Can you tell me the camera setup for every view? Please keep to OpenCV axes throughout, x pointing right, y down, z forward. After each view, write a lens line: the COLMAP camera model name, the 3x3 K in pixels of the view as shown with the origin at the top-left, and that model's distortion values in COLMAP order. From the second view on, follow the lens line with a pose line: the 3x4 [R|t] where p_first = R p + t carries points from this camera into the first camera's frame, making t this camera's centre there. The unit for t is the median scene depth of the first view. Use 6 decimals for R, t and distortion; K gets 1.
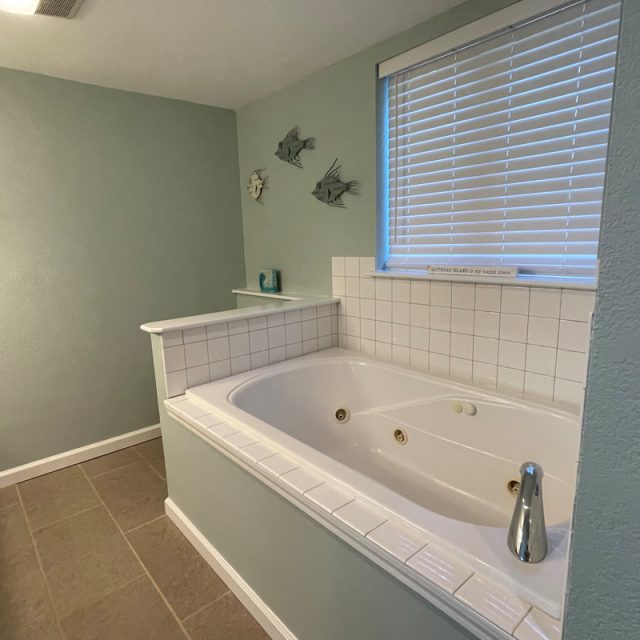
lens RADIAL K [[429.2, 0, 319.8], [0, 429.2, 322.9], [0, 0, 1]] dist [-0.021087, 0.000445]
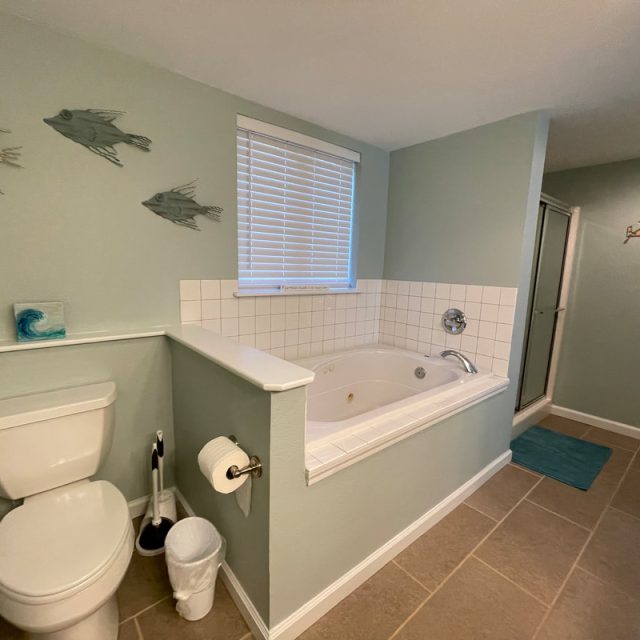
lens RADIAL K [[341.9, 0, 319.4], [0, 341.9, 318.0], [0, 0, 1]] dist [-0.004256, -0.000432]
pose [[0.022961, -0.117394, 0.992820, -0.850311], [0.157430, 0.981116, 0.112369, -0.133454], [-0.987263, 0.153719, 0.041008, 0.835301]]
